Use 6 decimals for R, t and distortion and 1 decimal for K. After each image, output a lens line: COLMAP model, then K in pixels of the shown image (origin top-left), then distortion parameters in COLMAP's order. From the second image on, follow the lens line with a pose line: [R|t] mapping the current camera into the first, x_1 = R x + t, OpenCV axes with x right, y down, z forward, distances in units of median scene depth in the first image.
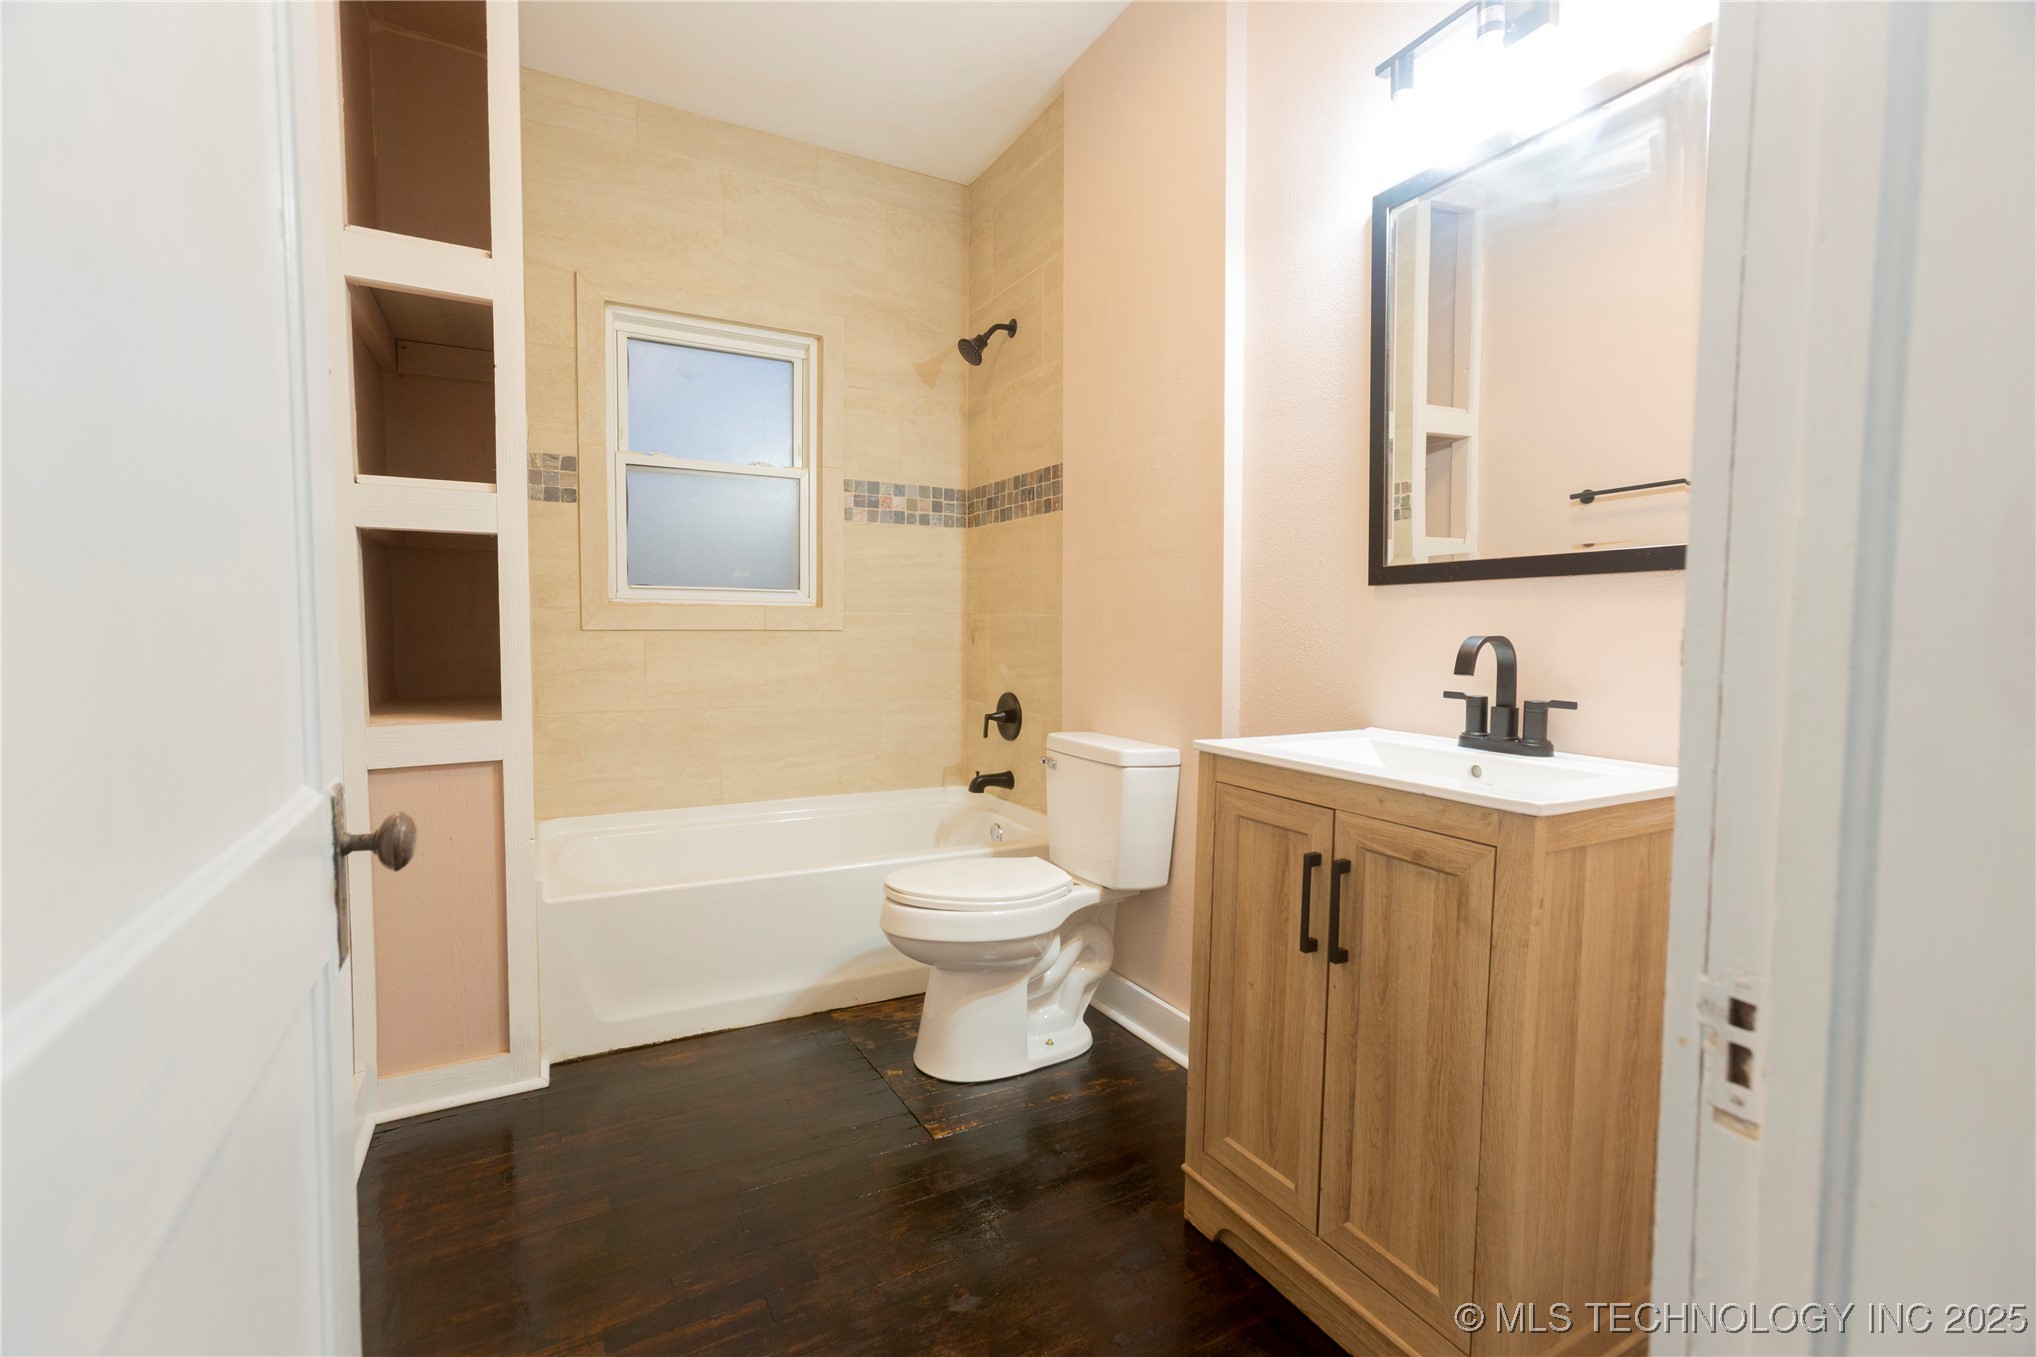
lens RADIAL K [[913.4, 0, 1023.0], [0, 913.4, 675.6], [0, 0, 1]] dist [-0.000068, 0.018768]
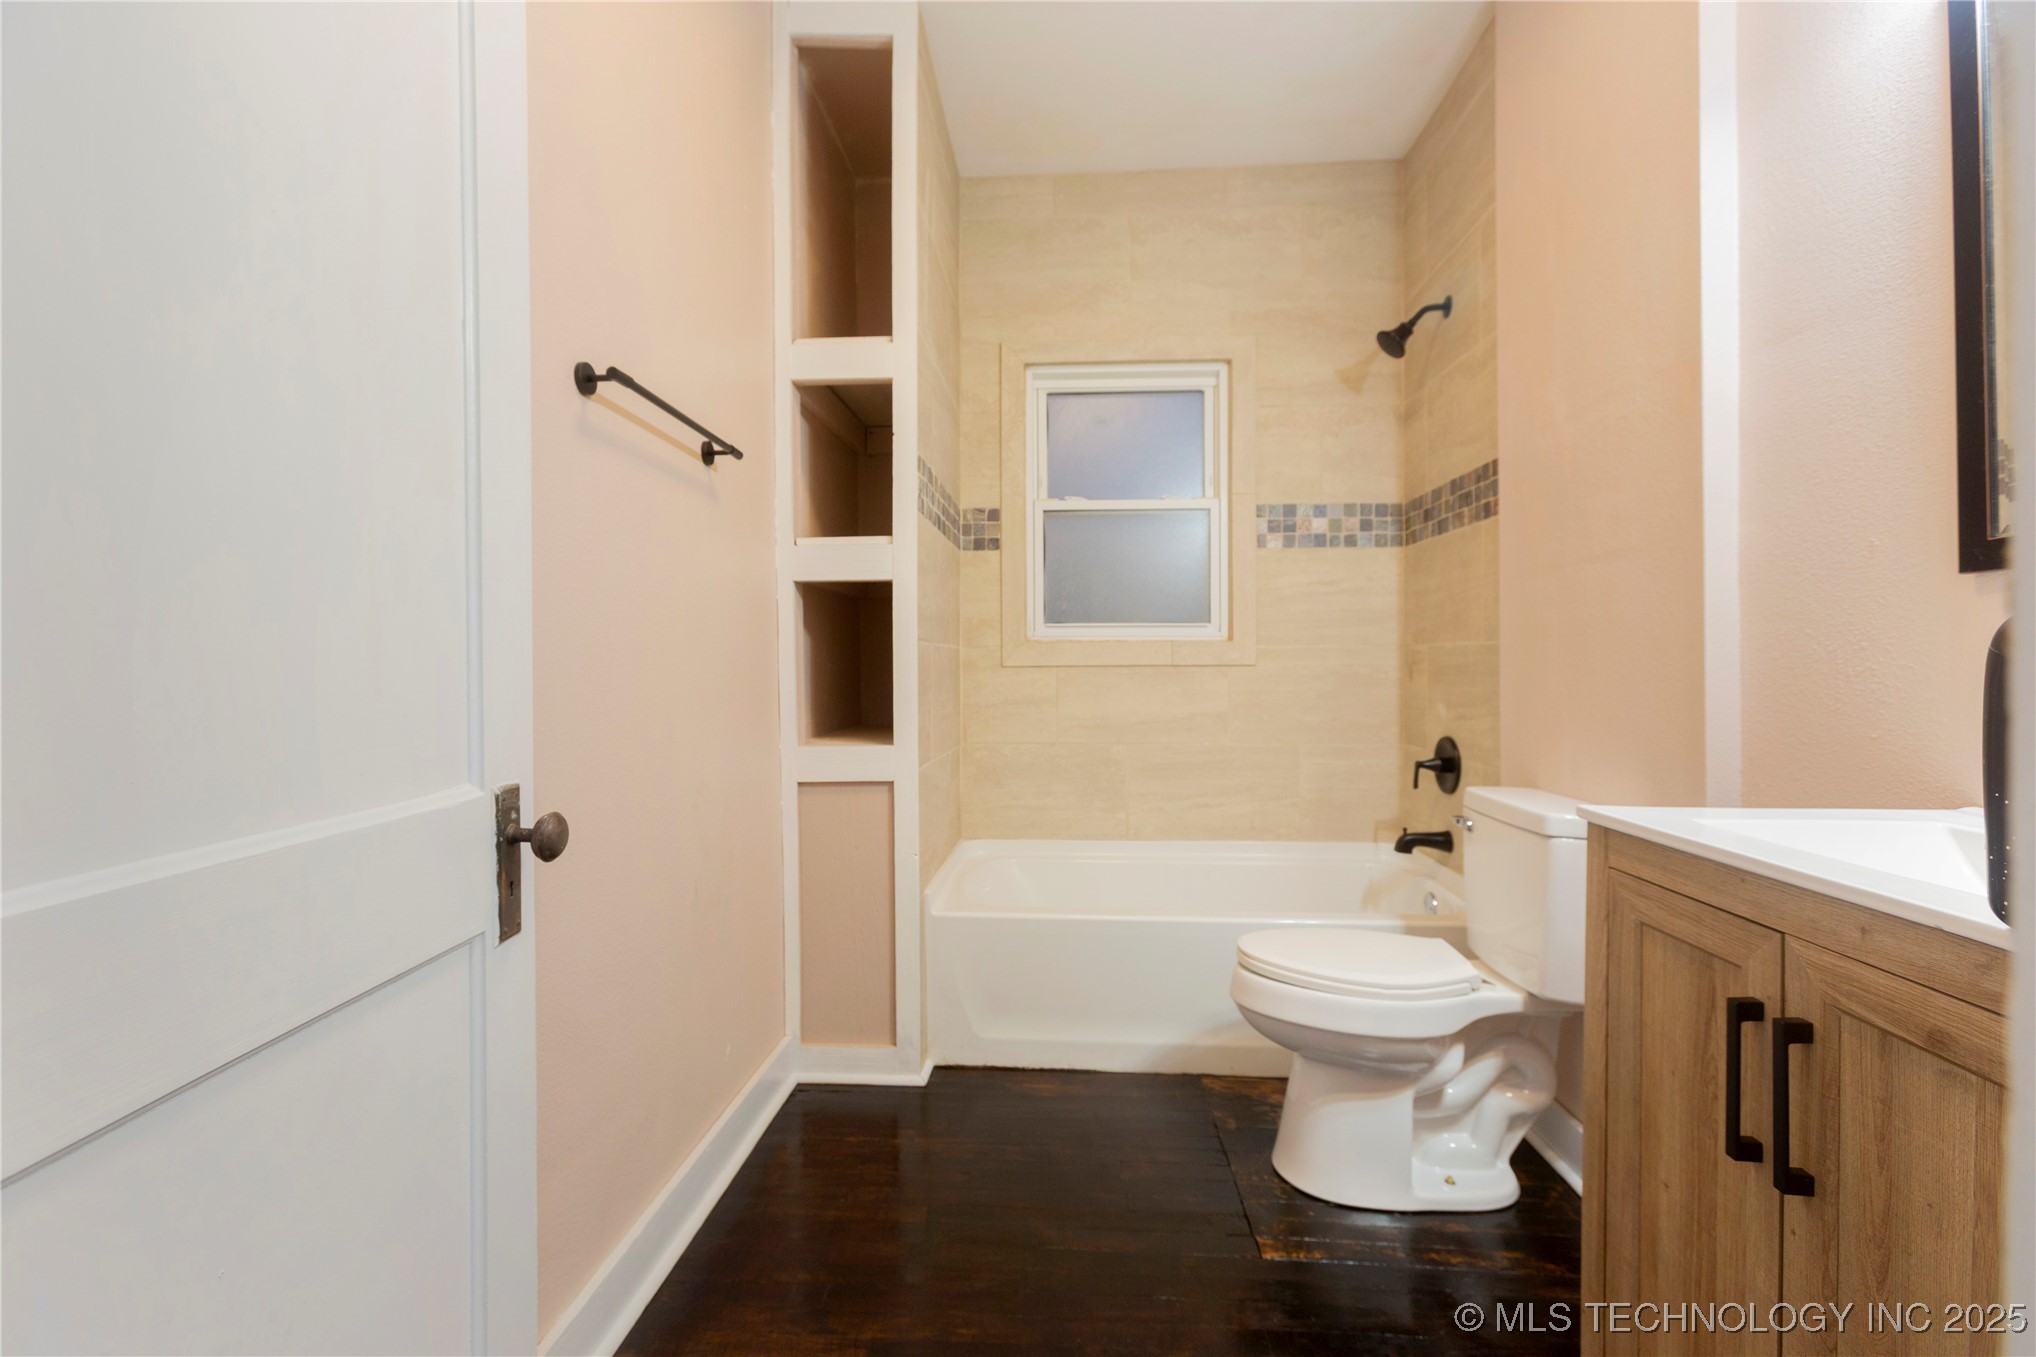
lens RADIAL K [[913.4, 0, 1023.0], [0, 913.4, 675.6], [0, 0, 1]] dist [-0.000068, 0.018768]
pose [[0.848390, -0.004378, -0.529353, 0.132754], [-0.019625, 0.999018, -0.039715, 0.004557], [0.529007, 0.044083, 0.847472, 0.109745]]
